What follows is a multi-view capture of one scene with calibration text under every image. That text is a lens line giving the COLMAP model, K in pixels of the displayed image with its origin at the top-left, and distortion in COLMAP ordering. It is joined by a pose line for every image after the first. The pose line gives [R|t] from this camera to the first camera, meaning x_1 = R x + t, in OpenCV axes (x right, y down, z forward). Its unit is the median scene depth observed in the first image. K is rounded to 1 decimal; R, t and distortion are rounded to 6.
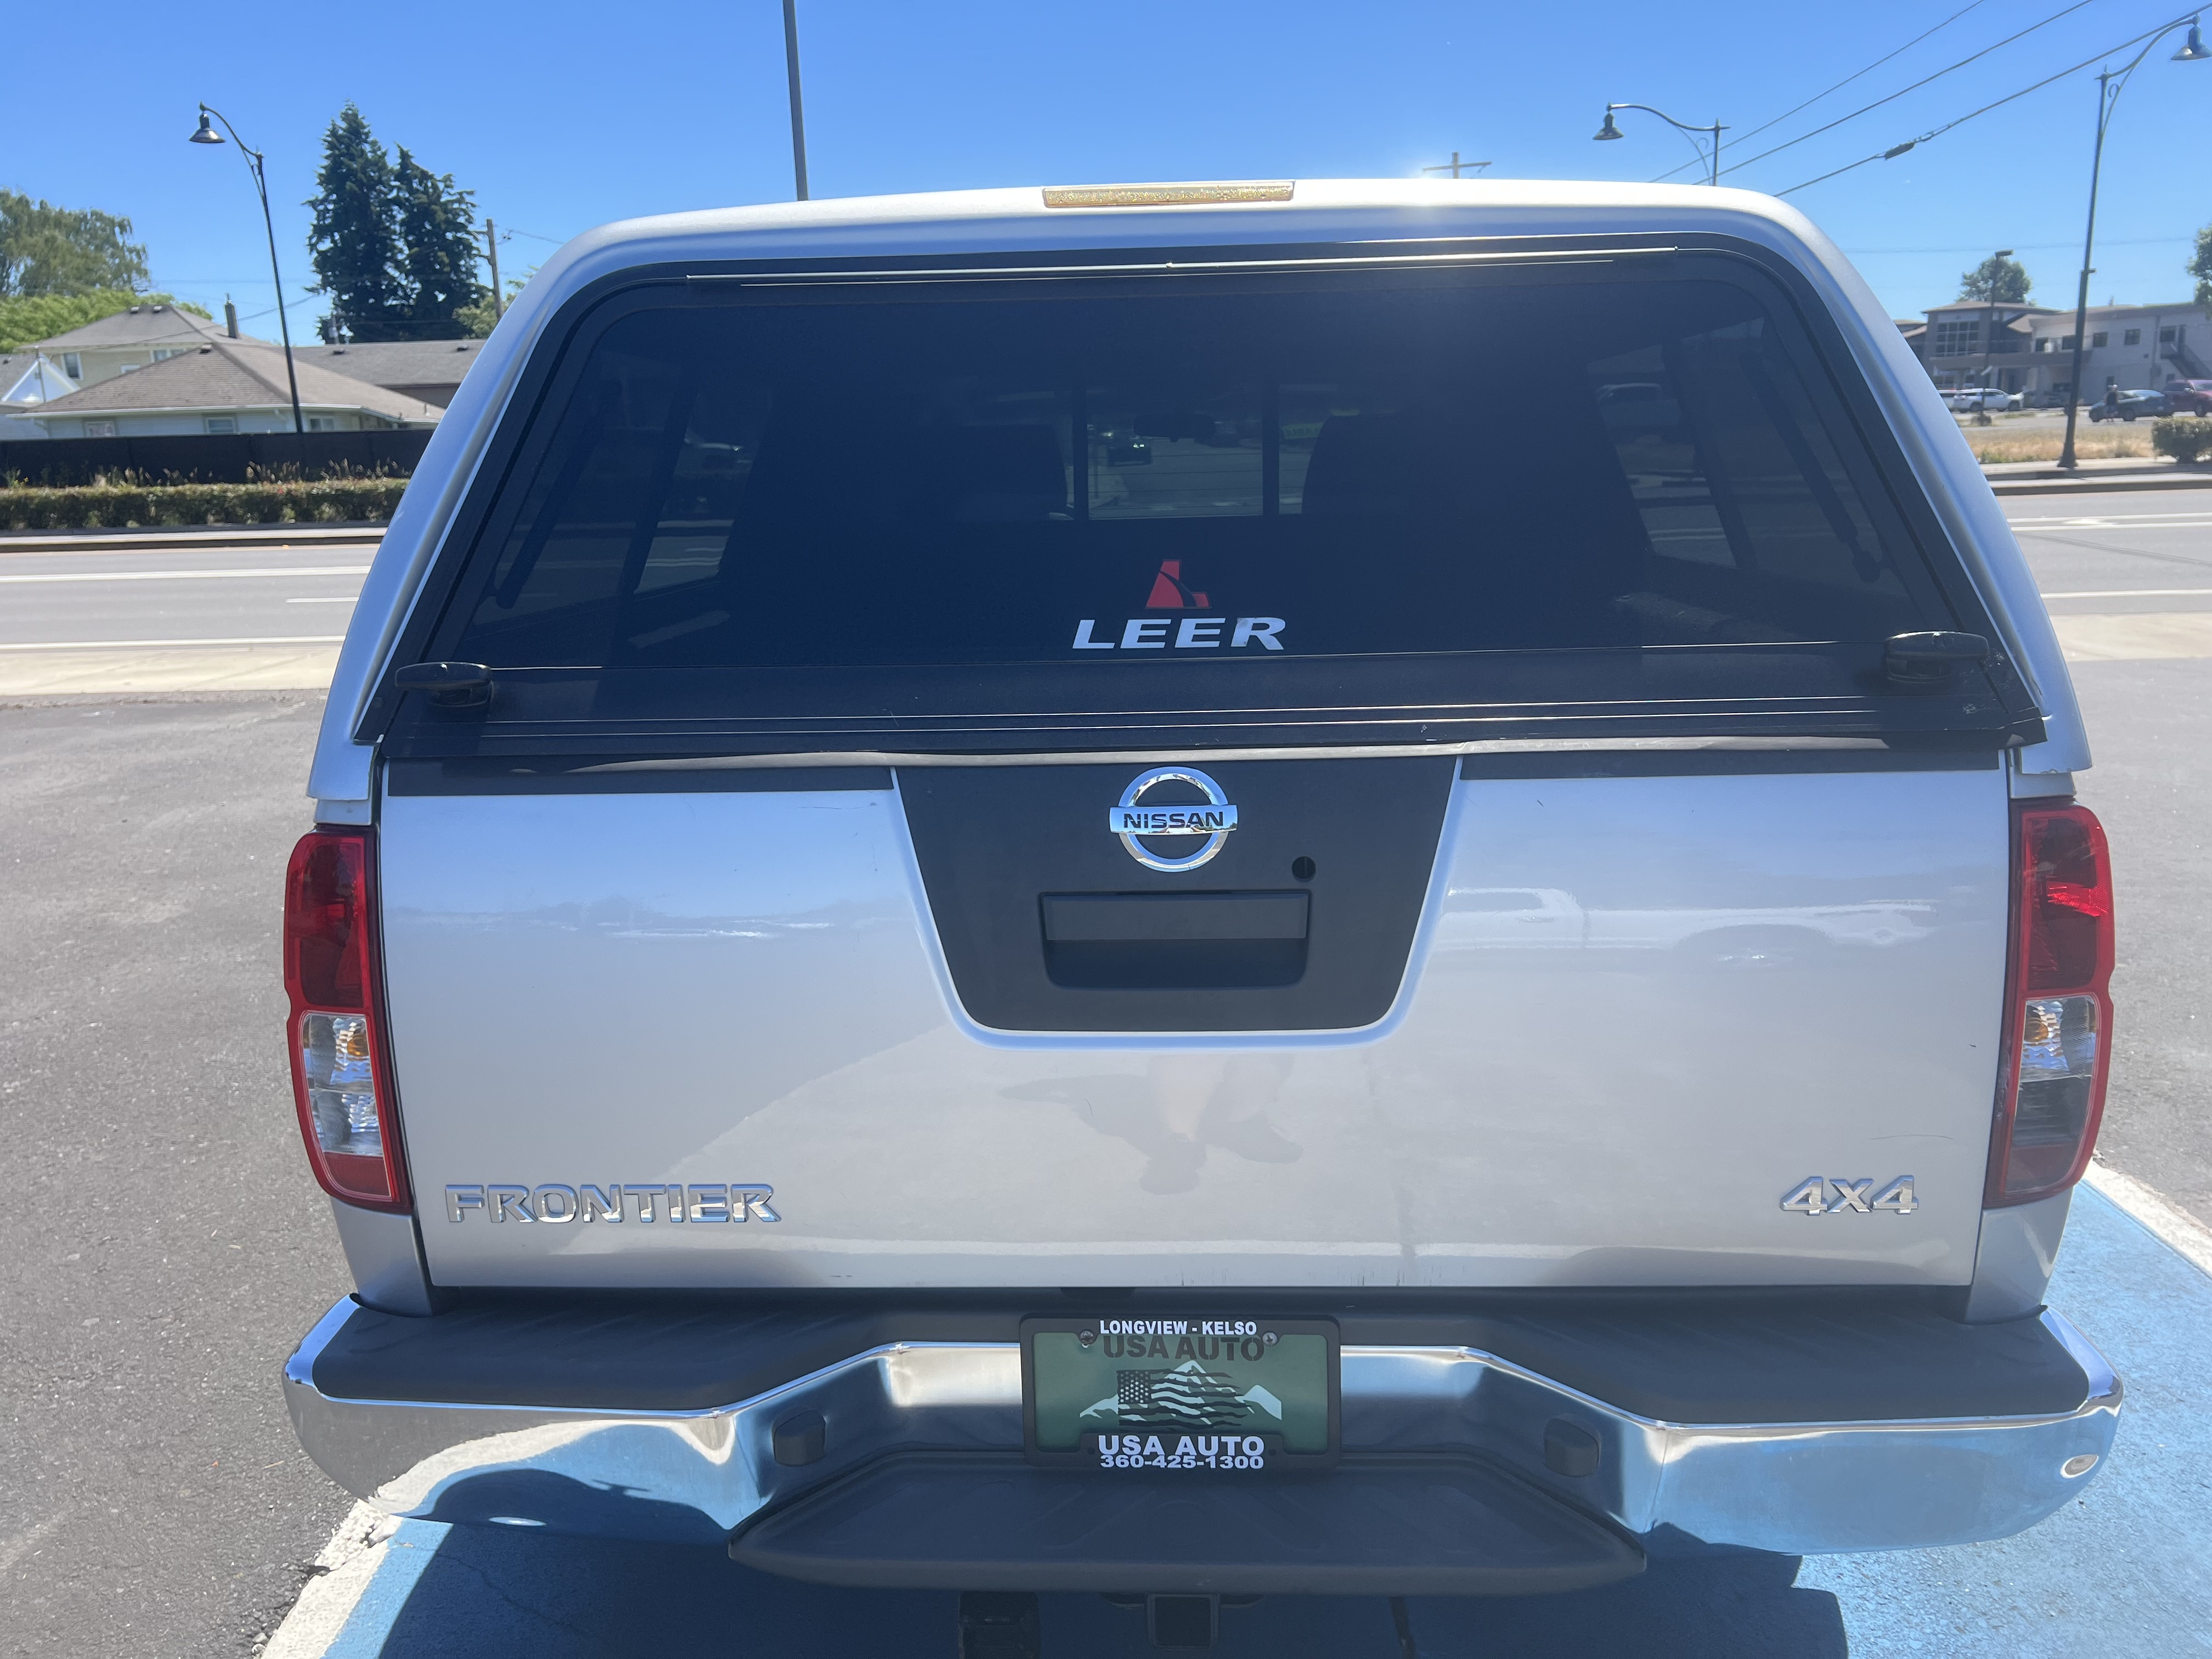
lens RADIAL K [[1663.9, 0, 1104.6], [0, 1663.9, 823.4], [0, 0, 1]] dist [0.032348, -0.026124]
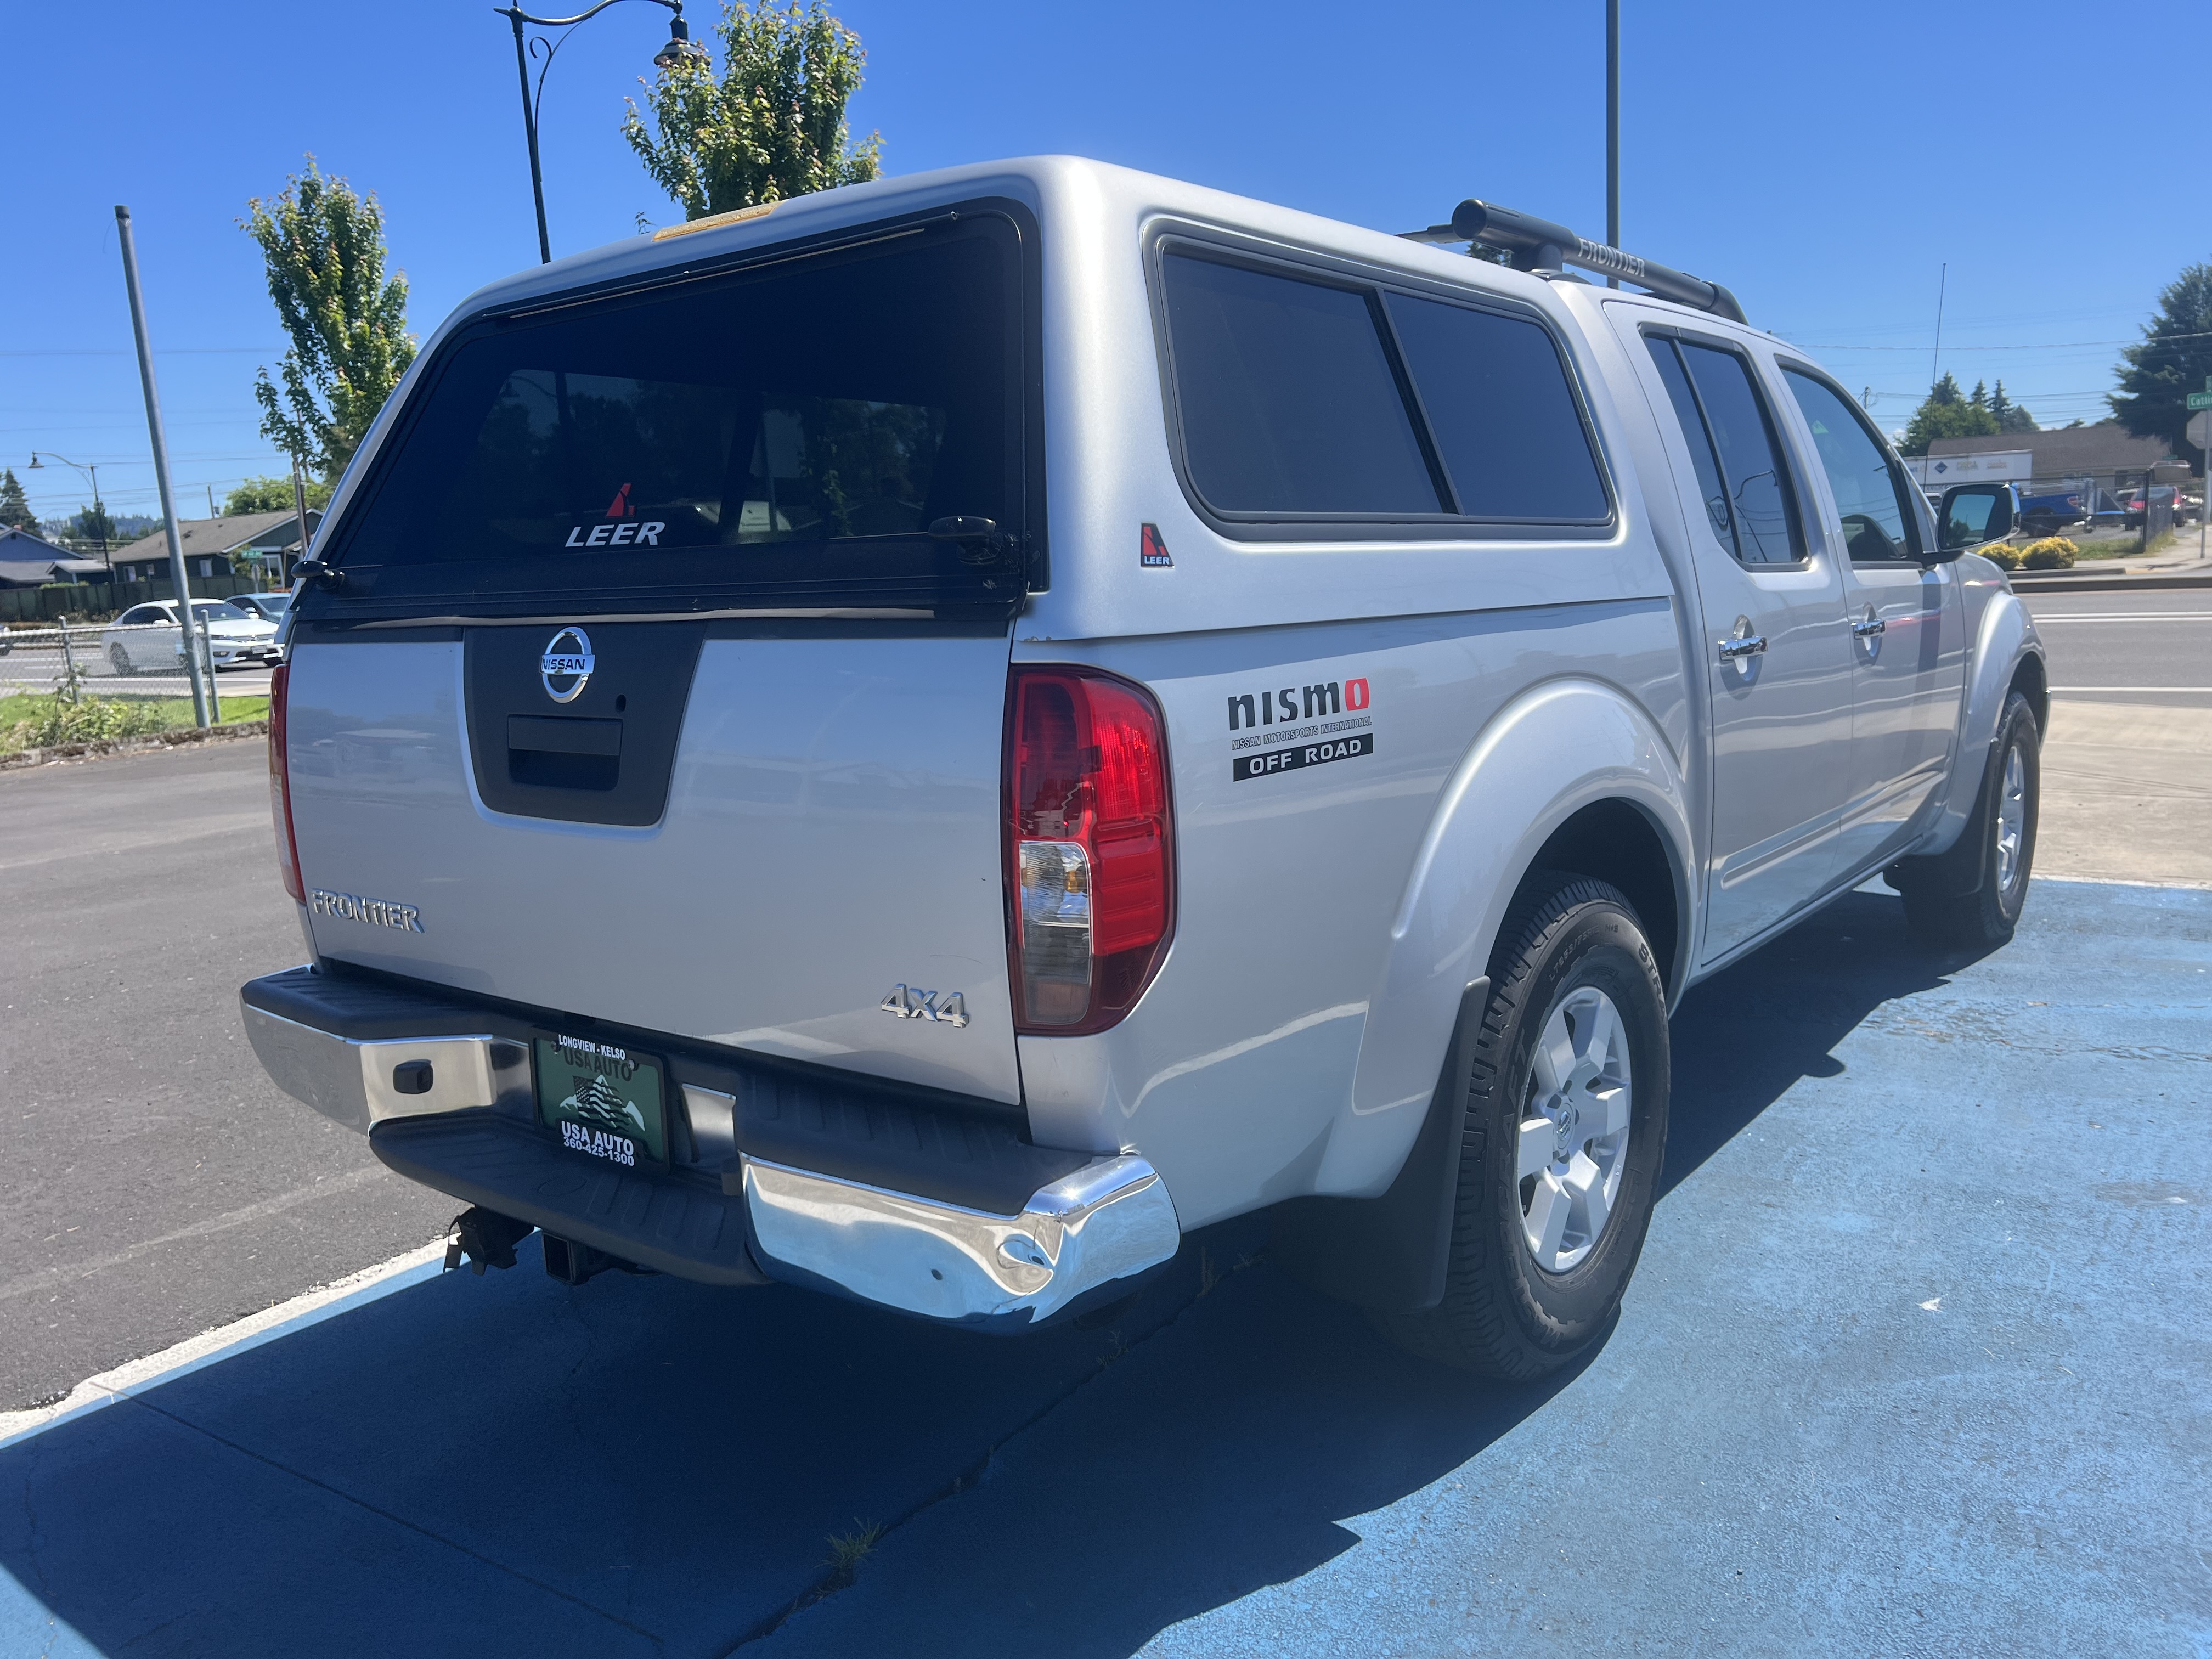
lens RADIAL K [[1663.9, 0, 1124.0], [0, 1663.9, 833.6], [0, 0, 1]] dist [0.032348, -0.026124]
pose [[0.821028, 0.083373, -0.564766, 1.141935], [-0.103324, 0.994642, -0.003374, 0.088616], [0.561459, 0.061124, 0.825244, 0.110837]]
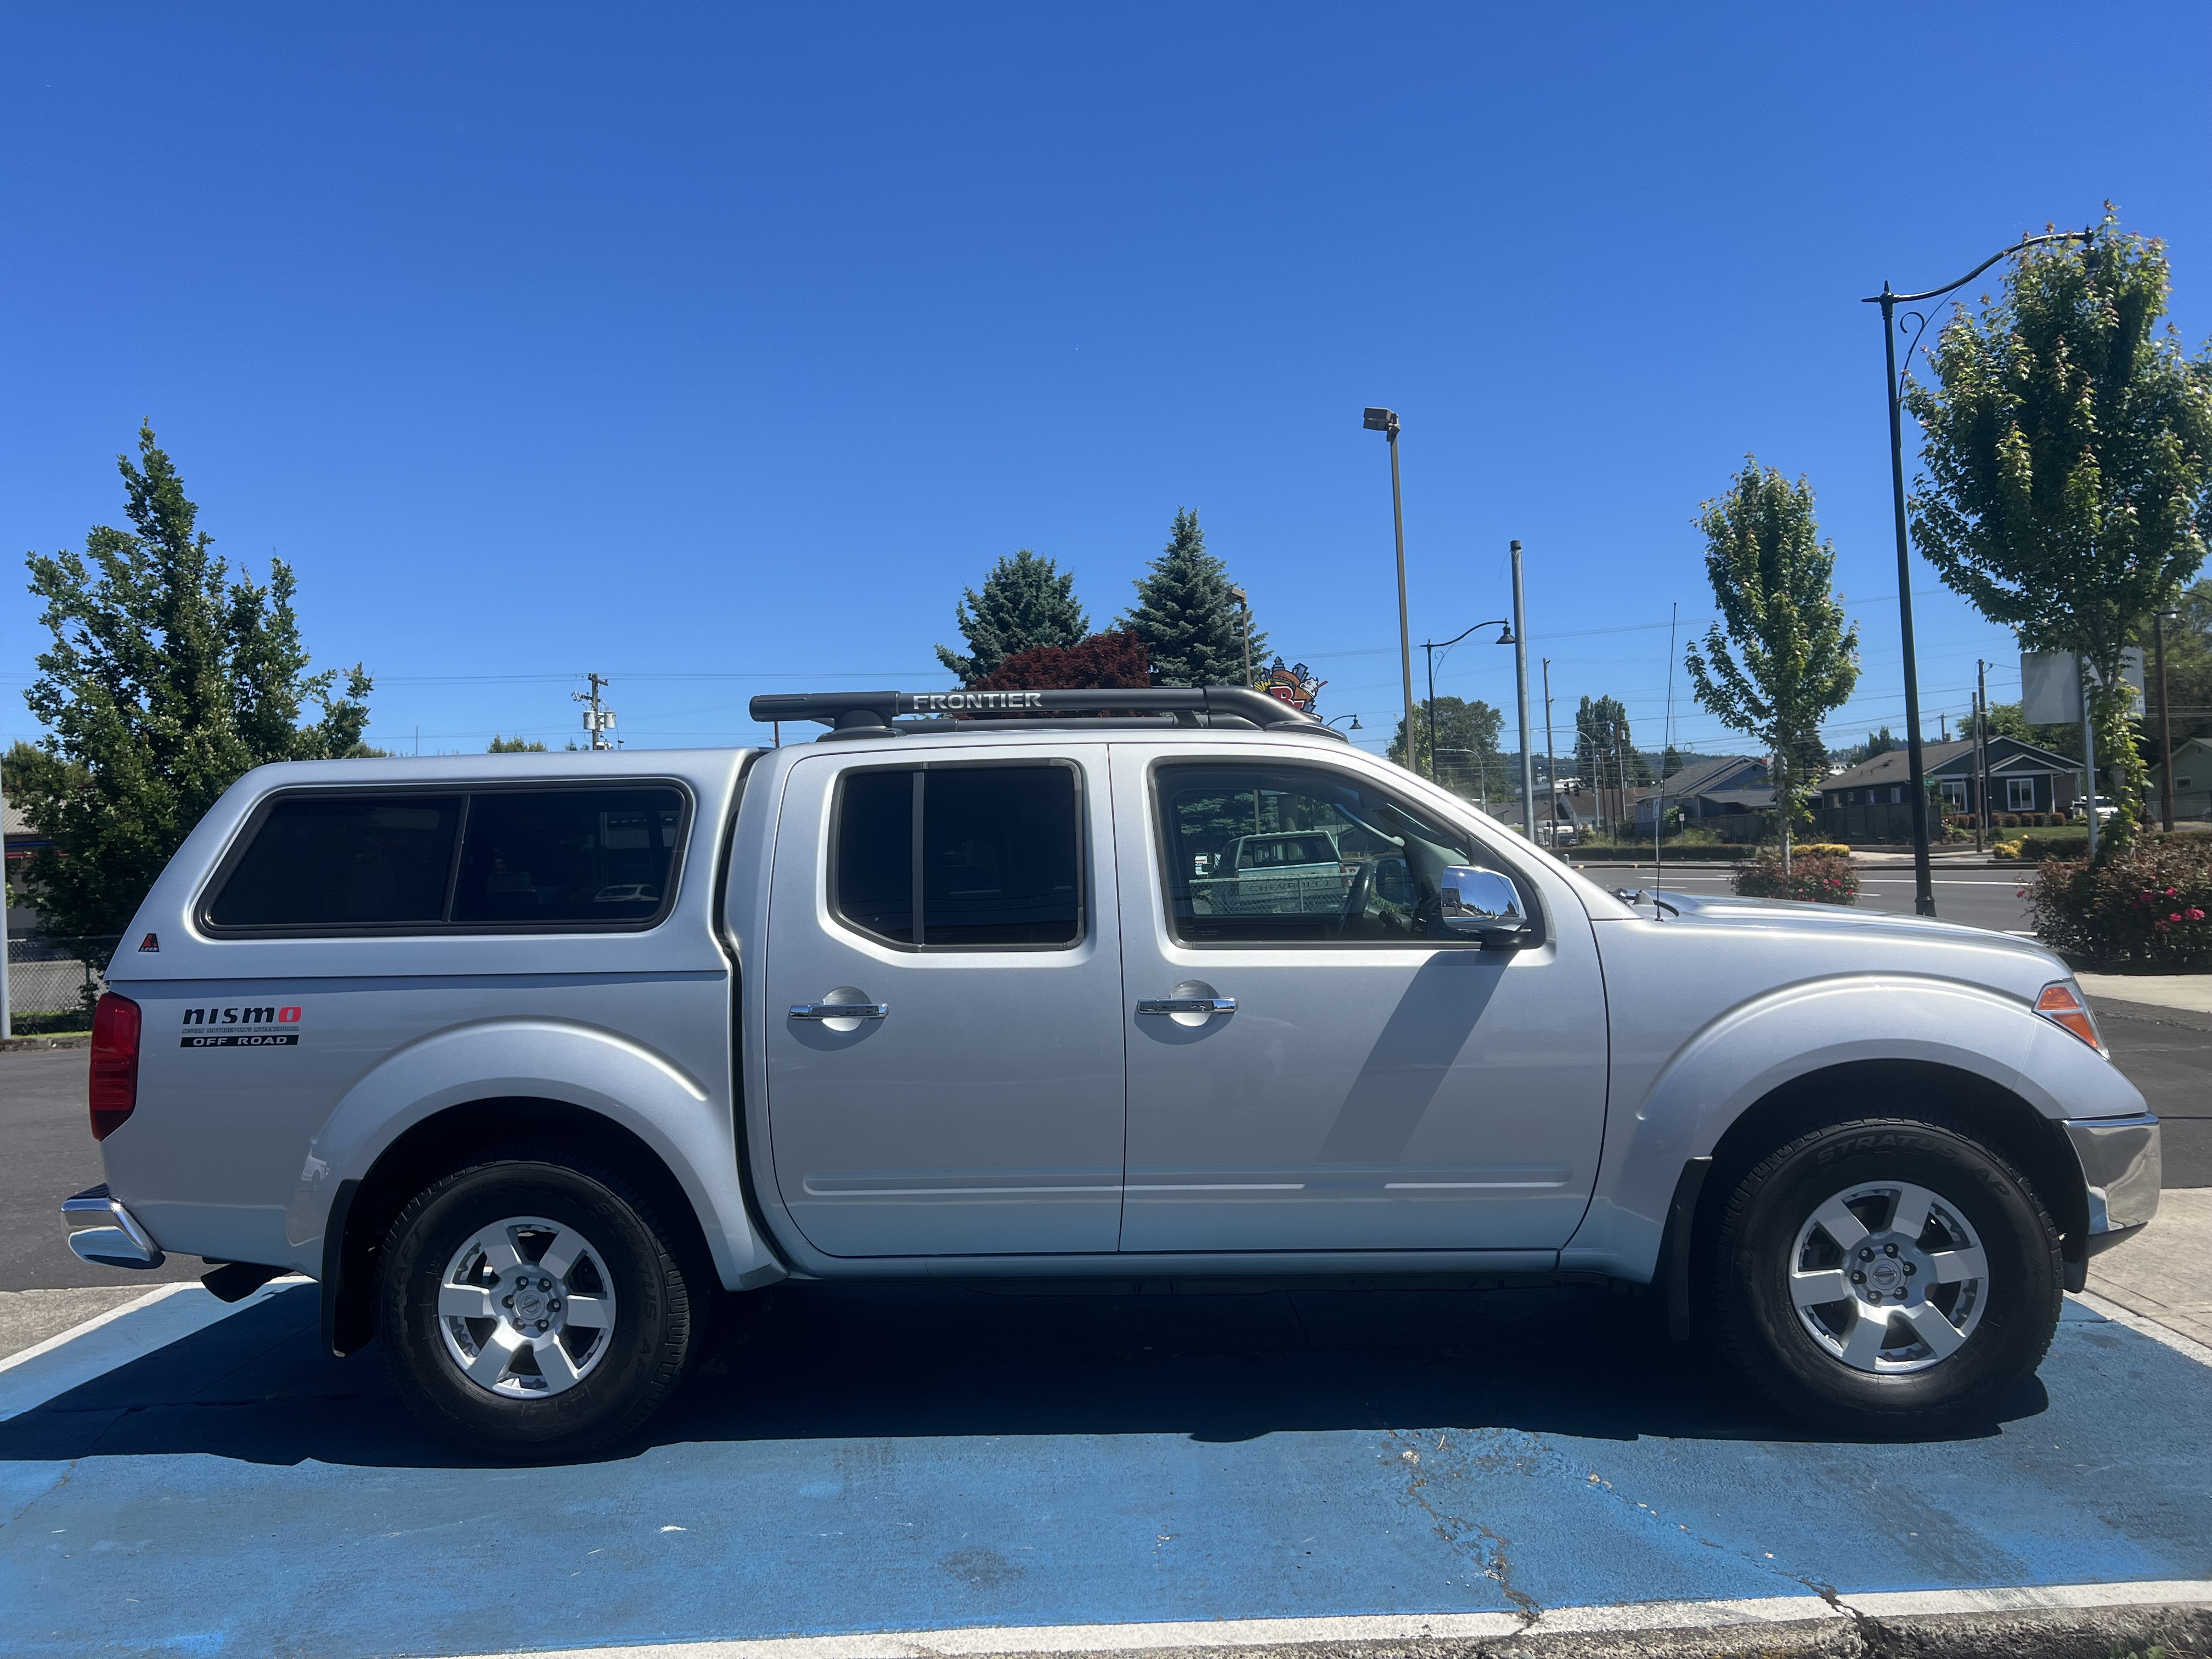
lens RADIAL K [[1663.9, 0, 1123.7], [0, 1663.9, 835.4], [0, 0, 1]] dist [0.032348, -0.026124]
pose [[-0.006802, 0.017605, -0.999822, 1.345010], [-0.181151, 0.983280, 0.018546, 0.019009], [0.983432, 0.181245, -0.003499, 0.352940]]
